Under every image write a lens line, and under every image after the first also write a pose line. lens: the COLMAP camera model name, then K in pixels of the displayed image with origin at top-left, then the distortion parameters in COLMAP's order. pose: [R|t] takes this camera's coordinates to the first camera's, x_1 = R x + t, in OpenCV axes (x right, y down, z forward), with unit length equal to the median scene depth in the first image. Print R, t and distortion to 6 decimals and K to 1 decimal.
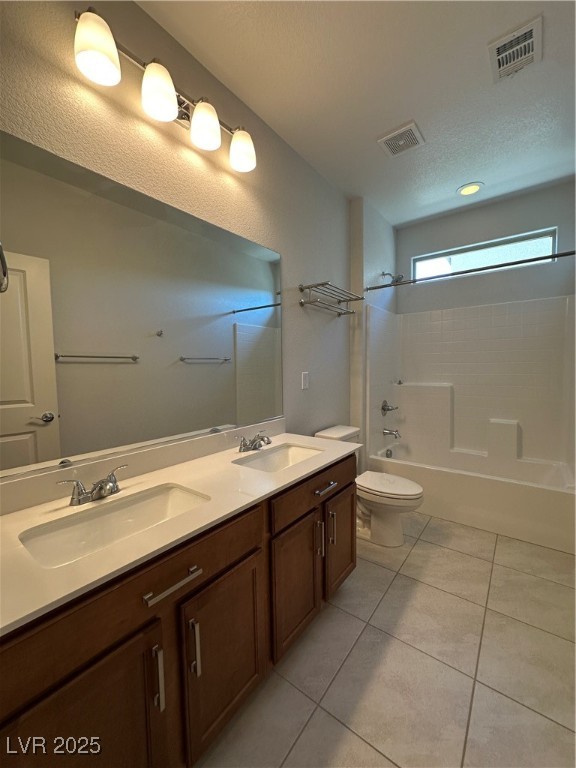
lens RADIAL K [[306.8, 0, 291.7], [0, 306.8, 386.9], [0, 0, 1]] dist [-0.002756, 0.001492]
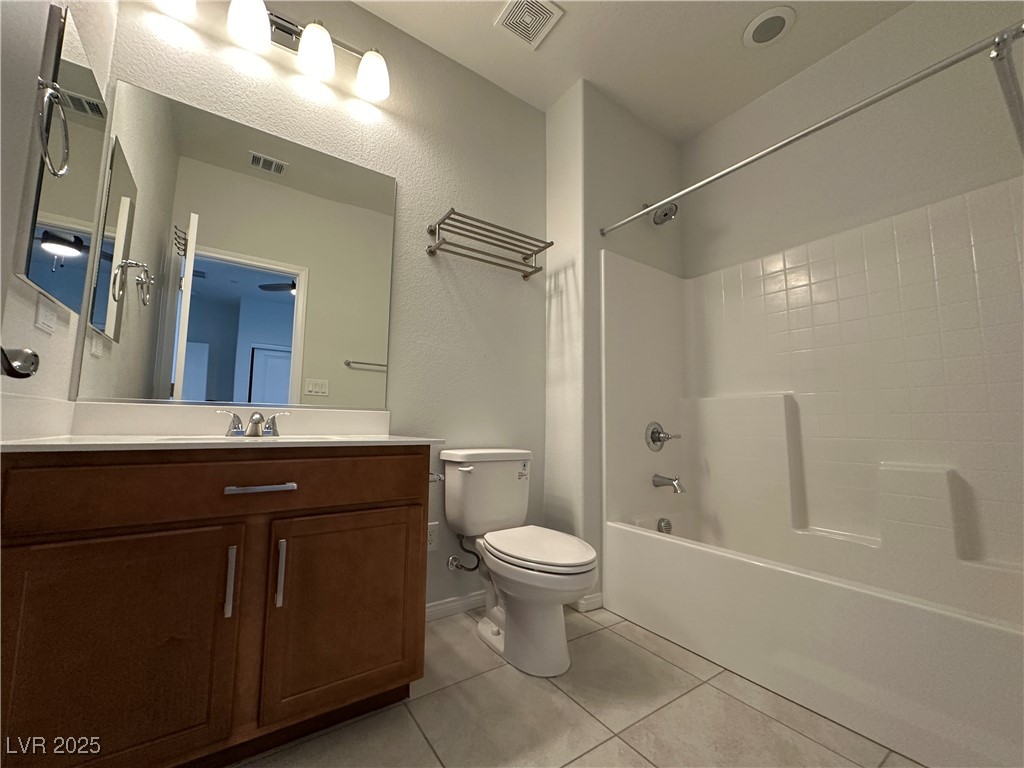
lens RADIAL K [[409.1, 0, 508.1], [0, 409.1, 383.4], [0, 0, 1]] dist [-0.002756, 0.001492]
pose [[0.948606, -0.019337, -0.315869, 0.386992], [-0.035187, 0.985497, -0.166004, 0.129371], [0.314498, 0.168586, 0.934168, 0.224304]]
